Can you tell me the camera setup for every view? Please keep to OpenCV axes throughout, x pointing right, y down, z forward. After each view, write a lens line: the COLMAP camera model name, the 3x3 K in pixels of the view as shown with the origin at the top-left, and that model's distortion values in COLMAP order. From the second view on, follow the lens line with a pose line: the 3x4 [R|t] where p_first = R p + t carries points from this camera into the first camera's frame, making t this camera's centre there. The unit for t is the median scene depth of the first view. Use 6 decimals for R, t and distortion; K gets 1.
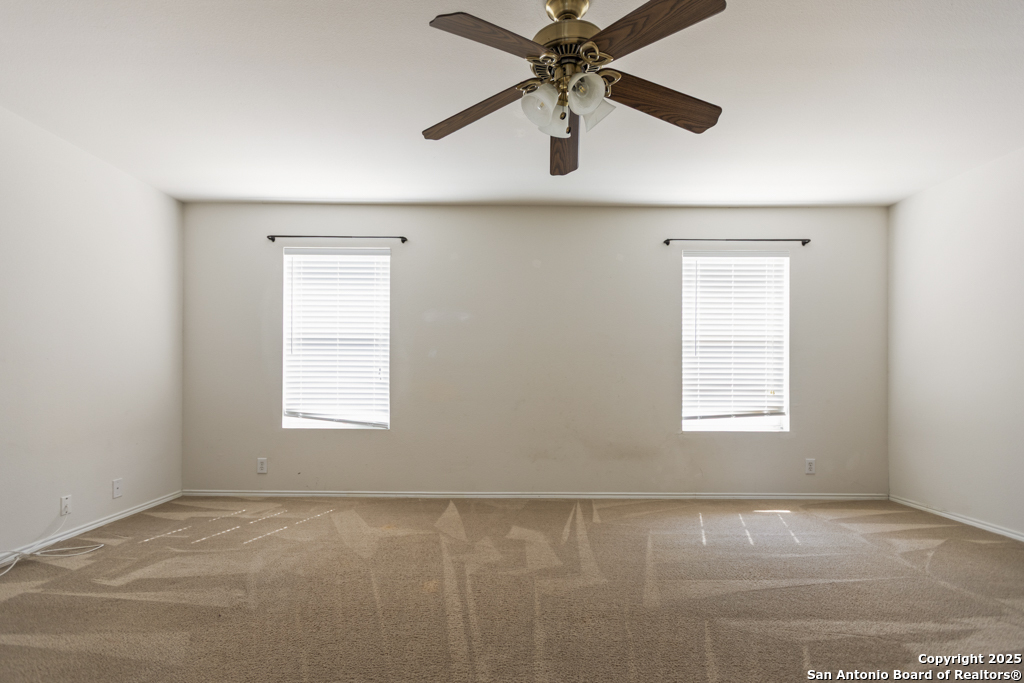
lens RADIAL K [[467.6, 0, 507.9], [0, 467.6, 363.5], [0, 0, 1]] dist [-0.003290, -0.000642]
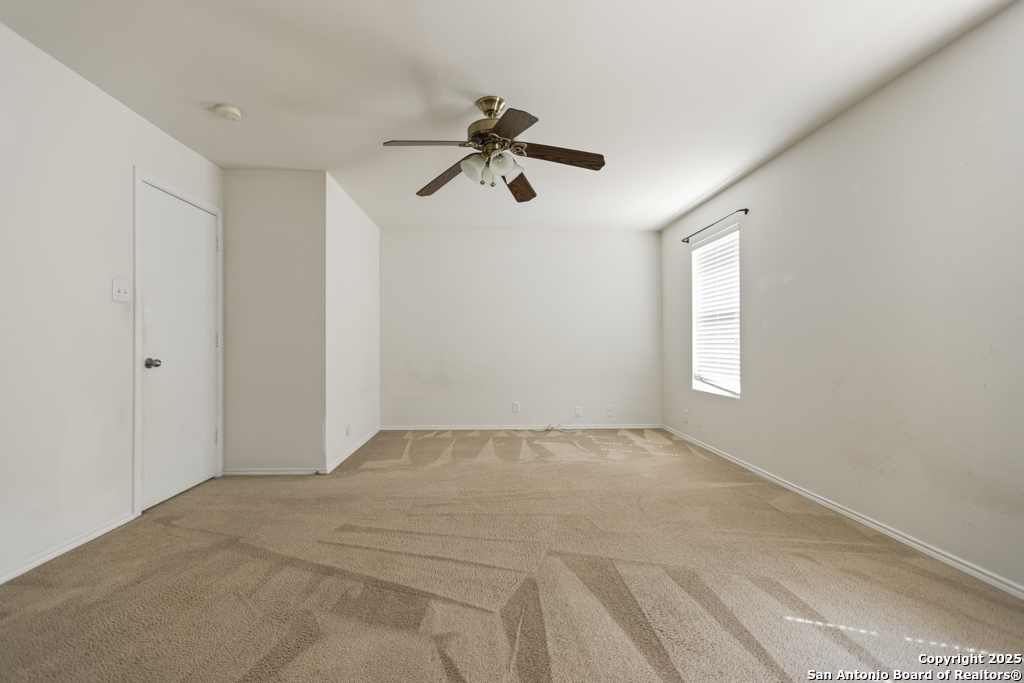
lens RADIAL K [[456.2, 0, 505.5], [0, 456.2, 332.2], [0, 0, 1]] dist [0.003919, -0.003384]
pose [[0.033112, -0.035152, -0.998833, 0.728625], [0.025050, 0.999097, -0.034331, 0.014992], [0.999138, -0.023884, 0.033963, 0.450252]]
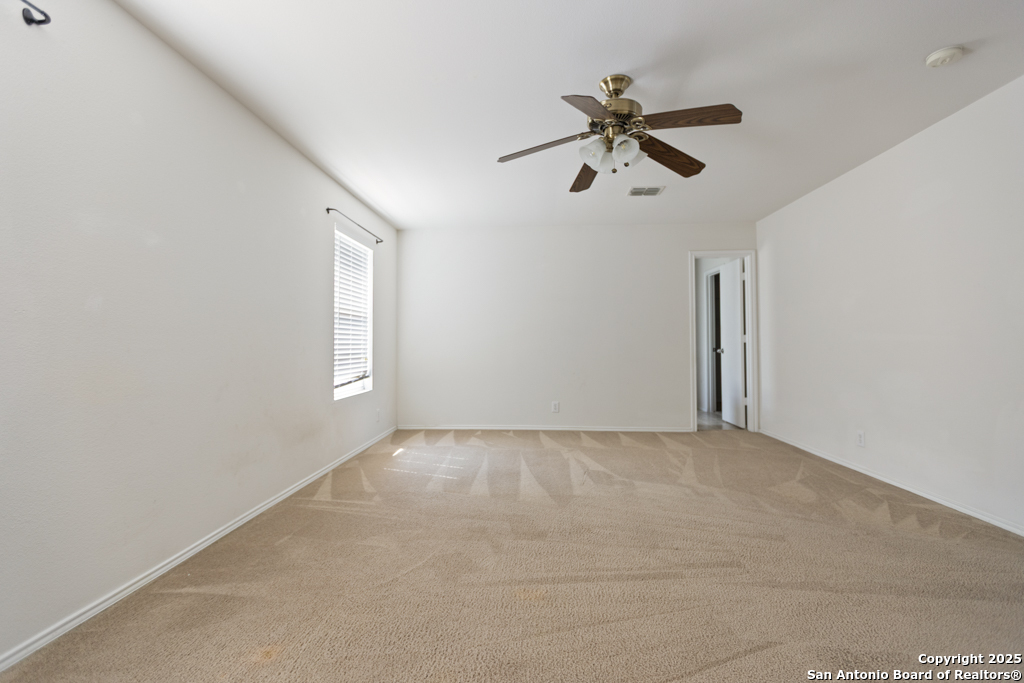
lens RADIAL K [[456.2, 0, 505.5], [0, 456.2, 332.2], [0, 0, 1]] dist [0.003919, -0.003384]
pose [[0.075840, 0.017386, 0.996968, -0.579671], [-0.018013, 0.999709, -0.016064, 0.006094], [-0.996957, -0.016740, 0.076131, 0.560164]]
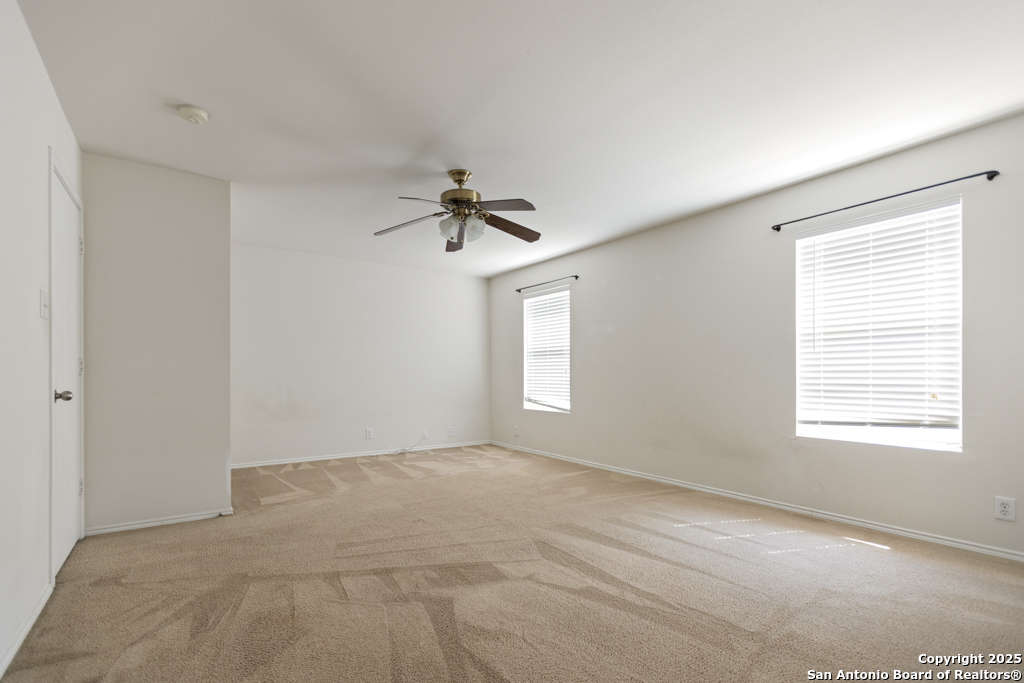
lens RADIAL K [[467.6, 0, 507.9], [0, 467.6, 363.5], [0, 0, 1]] dist [-0.003290, -0.000642]
pose [[0.571592, -0.025647, -0.820137, 0.792168], [0.024030, 0.999606, -0.014512, 0.006038], [0.820186, -0.011413, 0.571983, 0.040971]]
